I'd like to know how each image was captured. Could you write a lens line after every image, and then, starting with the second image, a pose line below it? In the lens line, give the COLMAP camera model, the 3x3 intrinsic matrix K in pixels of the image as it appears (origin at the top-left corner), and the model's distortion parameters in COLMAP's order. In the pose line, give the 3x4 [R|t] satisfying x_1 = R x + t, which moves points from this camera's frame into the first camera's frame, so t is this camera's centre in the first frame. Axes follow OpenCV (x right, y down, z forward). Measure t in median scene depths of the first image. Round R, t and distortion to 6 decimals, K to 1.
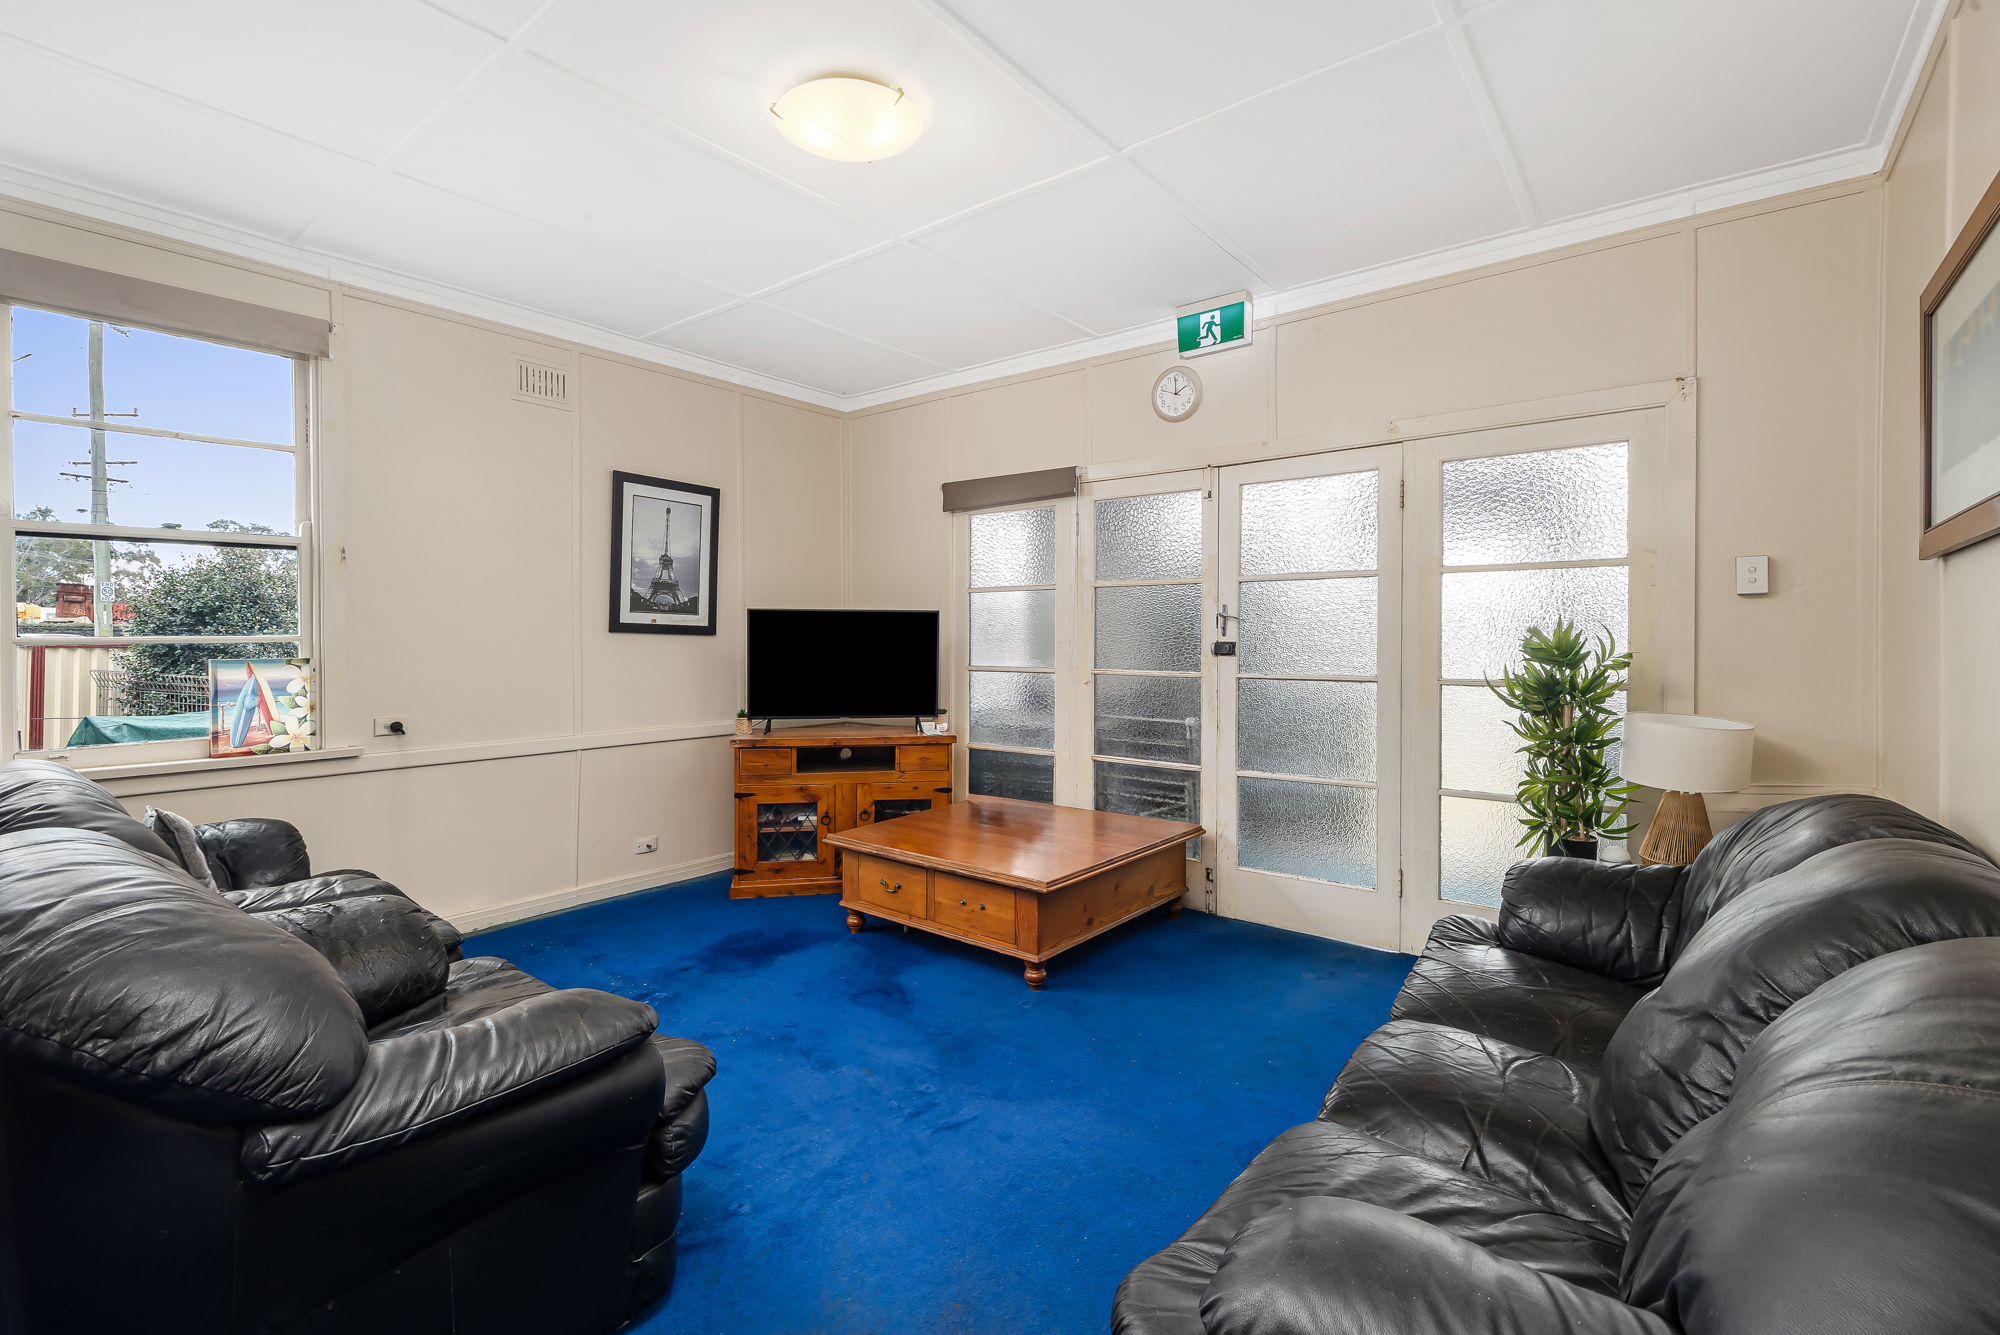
lens RADIAL K [[878.9, 0, 999.3], [0, 878.9, 646.8], [0, 0, 1]] dist [0.004346, -0.000687]
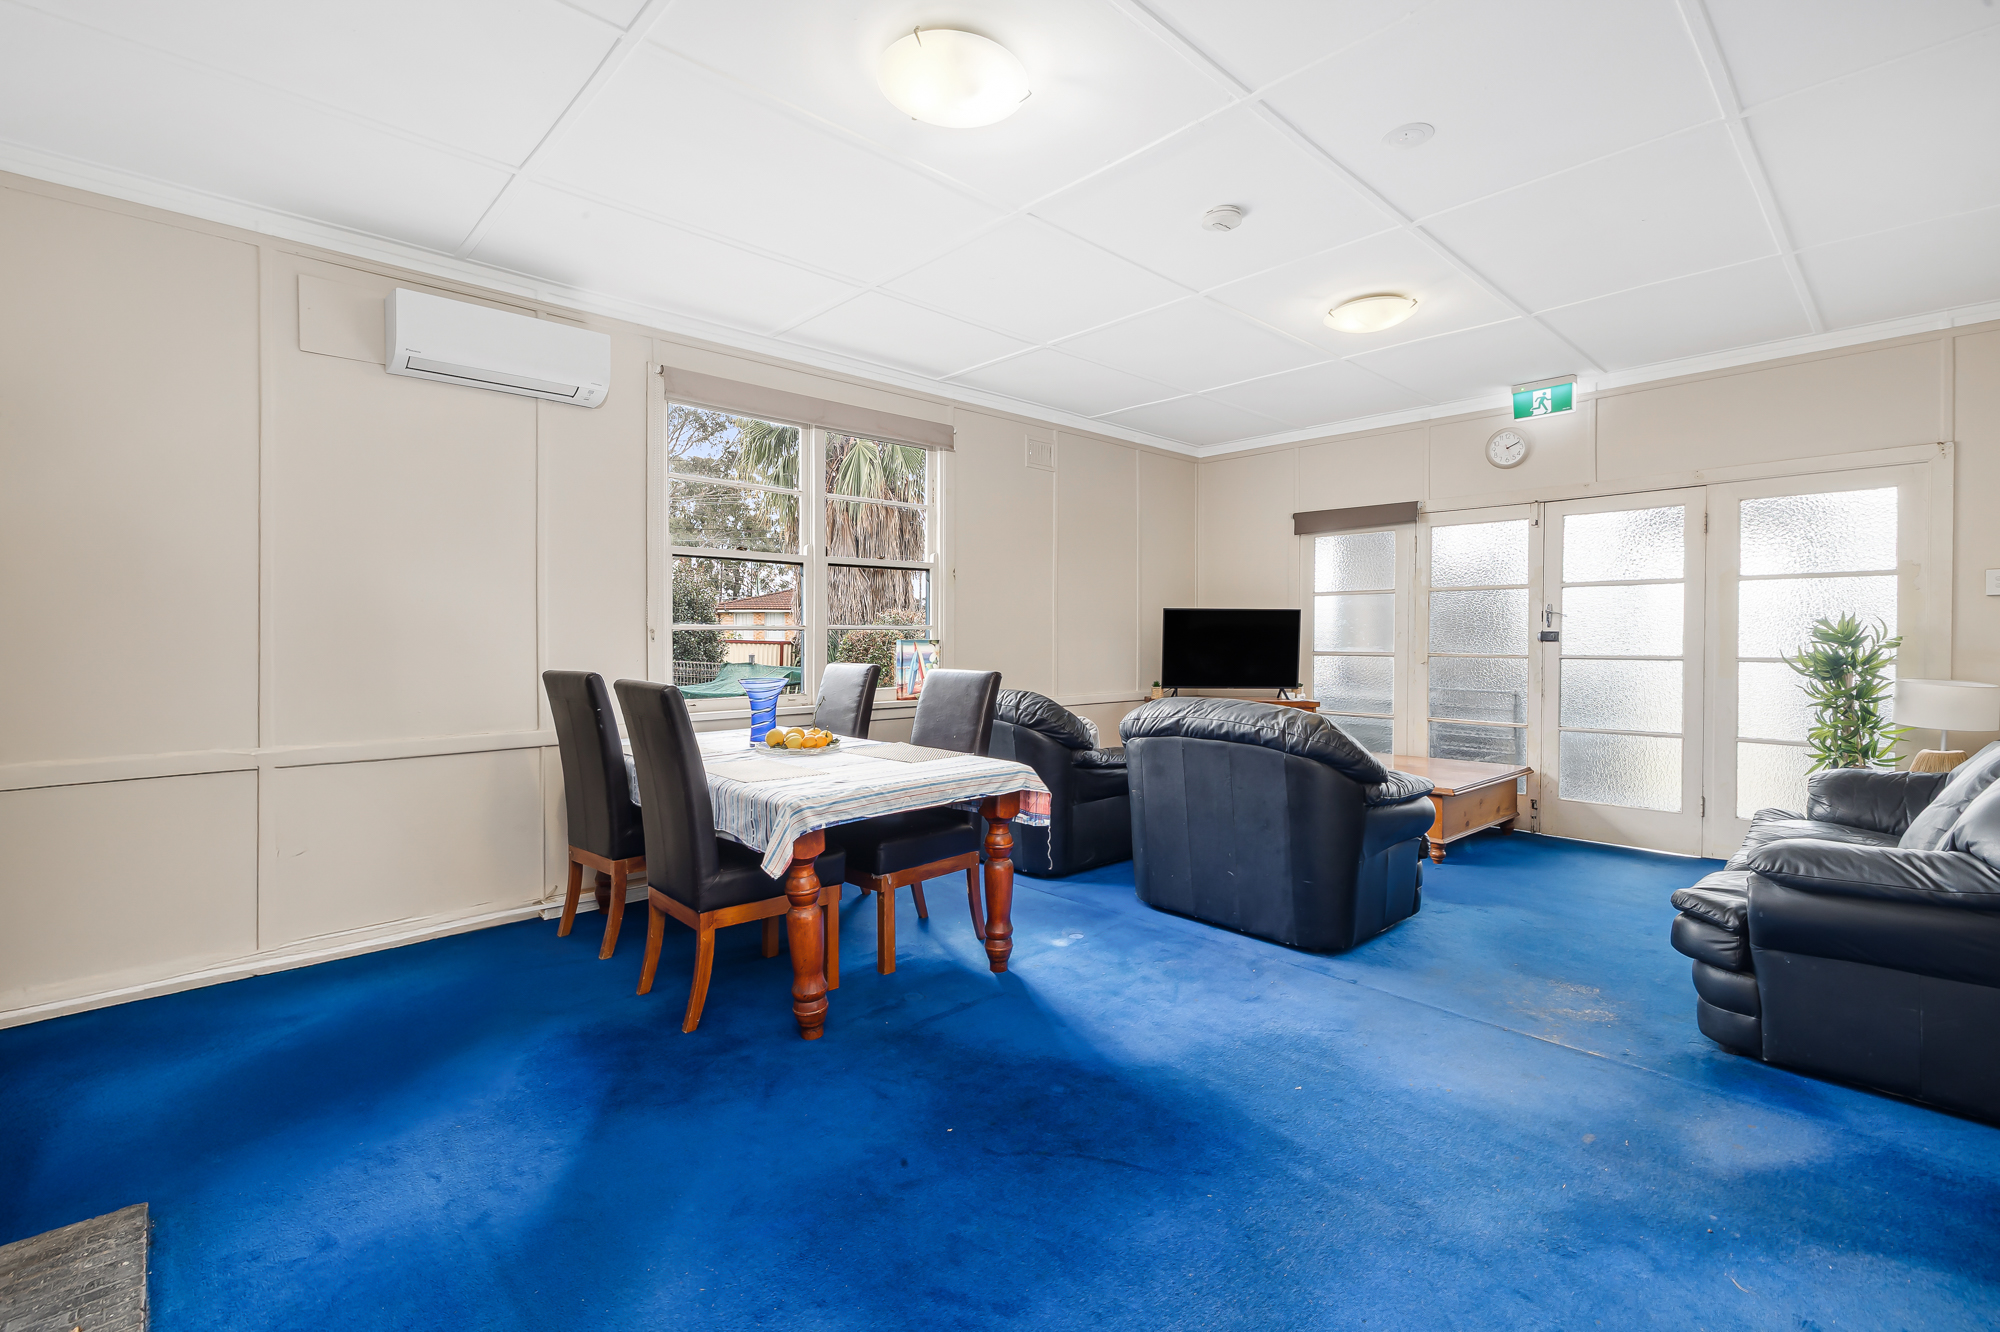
lens RADIAL K [[878.9, 0, 998.9], [0, 878.9, 649.3], [0, 0, 1]] dist [0.004346, -0.000687]
pose [[0.989144, 0.004668, -0.146872, -0.492915], [-0.004498, 0.999989, 0.001491, 0.030088], [0.146878, -0.000814, 0.989154, -0.599072]]
